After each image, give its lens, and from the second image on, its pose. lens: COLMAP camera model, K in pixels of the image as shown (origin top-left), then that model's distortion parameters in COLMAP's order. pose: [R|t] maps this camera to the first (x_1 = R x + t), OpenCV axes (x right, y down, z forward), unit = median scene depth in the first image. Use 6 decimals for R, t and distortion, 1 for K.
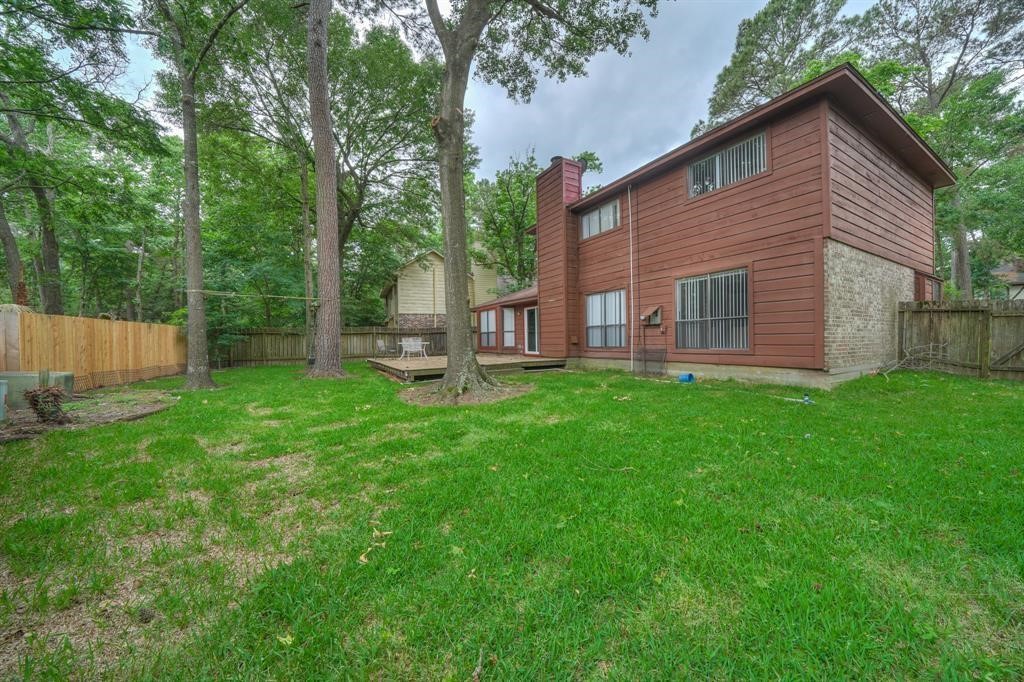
lens RADIAL K [[339.7, 0, 518.5], [0, 339.7, 340.3], [0, 0, 1]] dist [-0.002164, -0.000093]
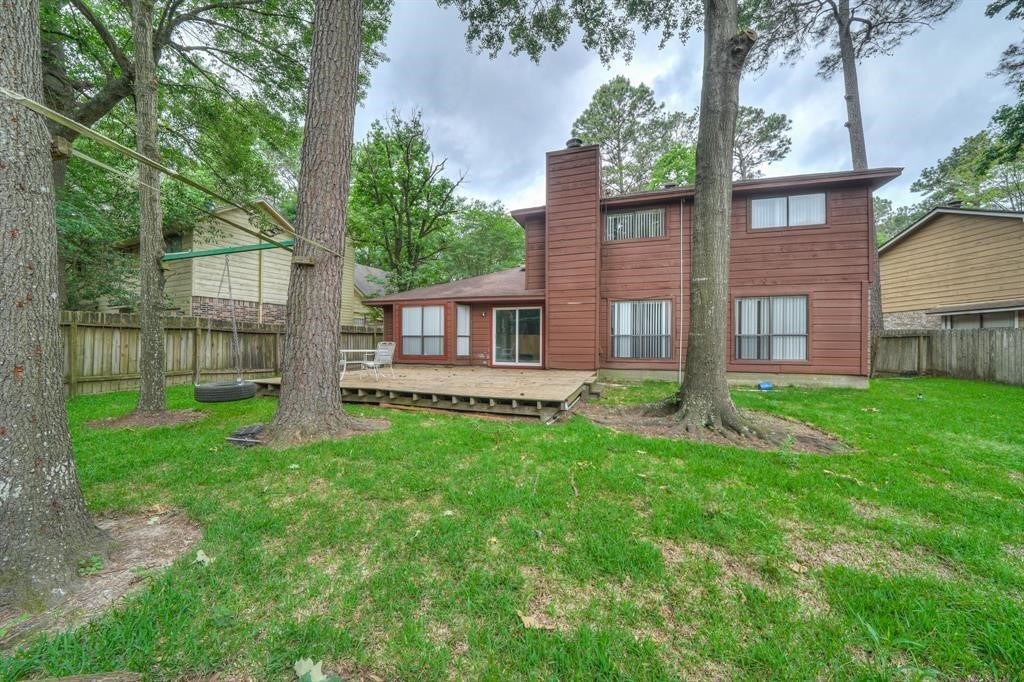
lens RADIAL K [[339.7, 0, 513.0], [0, 339.7, 339.6], [0, 0, 1]] dist [-0.002164, -0.000093]
pose [[0.759024, 0.028064, 0.650458, -0.617900], [-0.016320, 0.999577, -0.024082, -0.002302], [-0.650858, 0.007664, 0.759161, 0.483212]]
